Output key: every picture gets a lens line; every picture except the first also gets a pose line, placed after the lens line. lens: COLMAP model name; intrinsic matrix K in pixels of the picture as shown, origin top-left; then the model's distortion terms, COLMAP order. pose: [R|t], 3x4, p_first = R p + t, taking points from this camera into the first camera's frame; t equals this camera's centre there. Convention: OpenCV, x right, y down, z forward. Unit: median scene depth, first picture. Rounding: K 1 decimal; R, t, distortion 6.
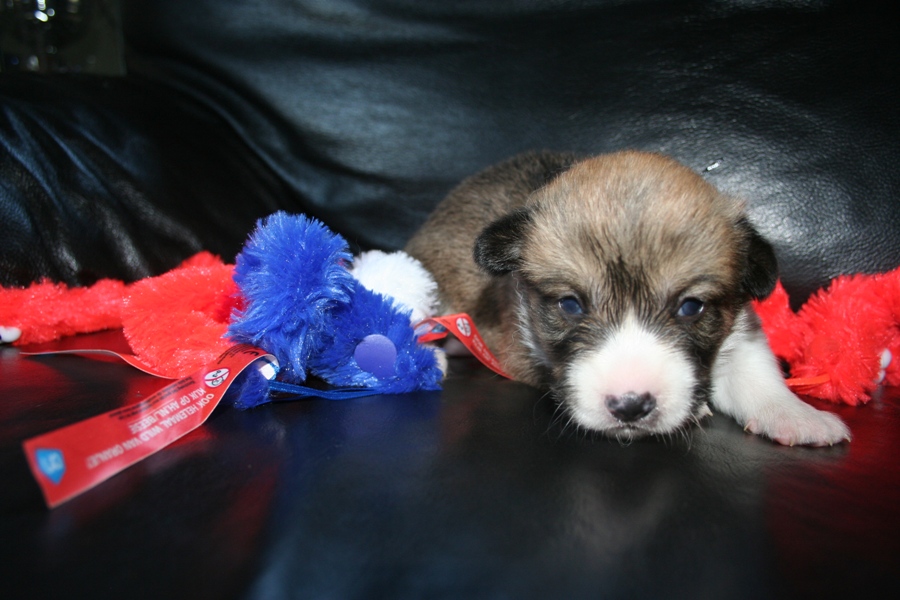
lens RADIAL K [[746.5, 0, 452.7], [0, 746.5, 296.4], [0, 0, 1]] dist [-0.103706, 0.083912]
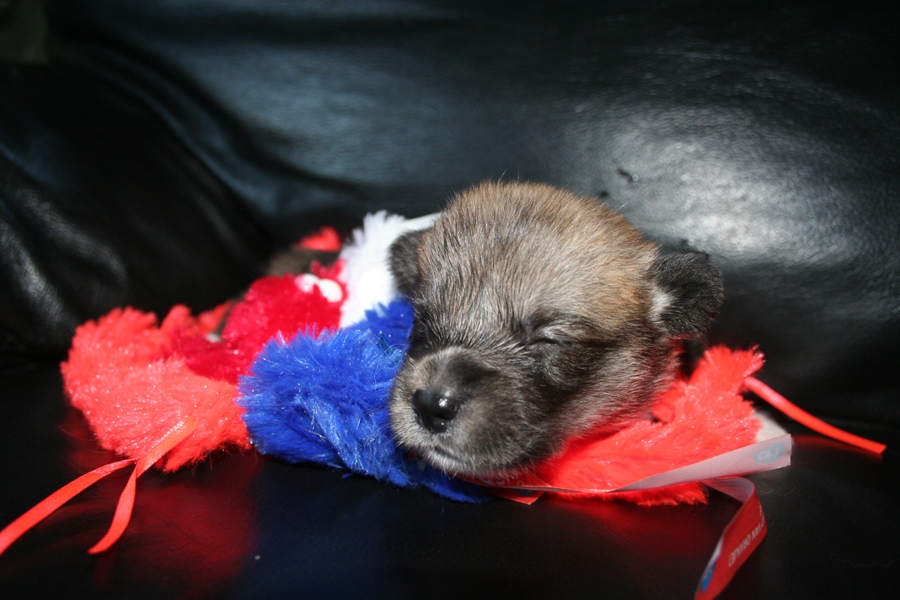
lens RADIAL K [[746.5, 0, 441.7], [0, 746.5, 292.6], [0, 0, 1]] dist [-0.103706, 0.083912]
pose [[0.999118, -0.007674, 0.041279, -0.025197], [0.007575, 0.999968, 0.002573, -0.045331], [-0.041297, -0.002258, 0.999144, 0.196572]]
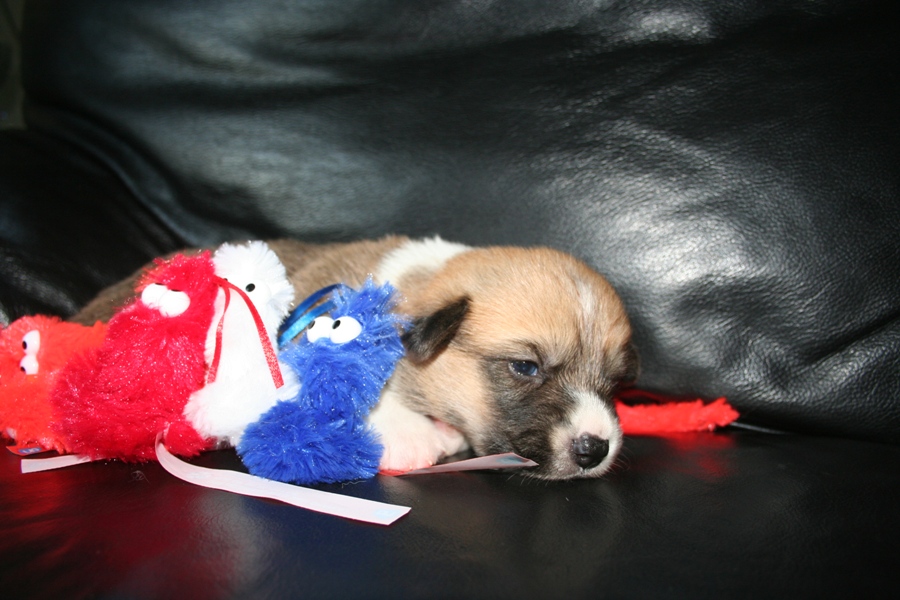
lens RADIAL K [[746.5, 0, 432.6], [0, 746.5, 301.7], [0, 0, 1]] dist [-0.103706, 0.083912]
pose [[0.999280, -0.033451, 0.017884, 0.116125], [0.034103, 0.998715, -0.037497, -0.028511], [-0.016607, 0.038080, 0.999137, 0.061611]]
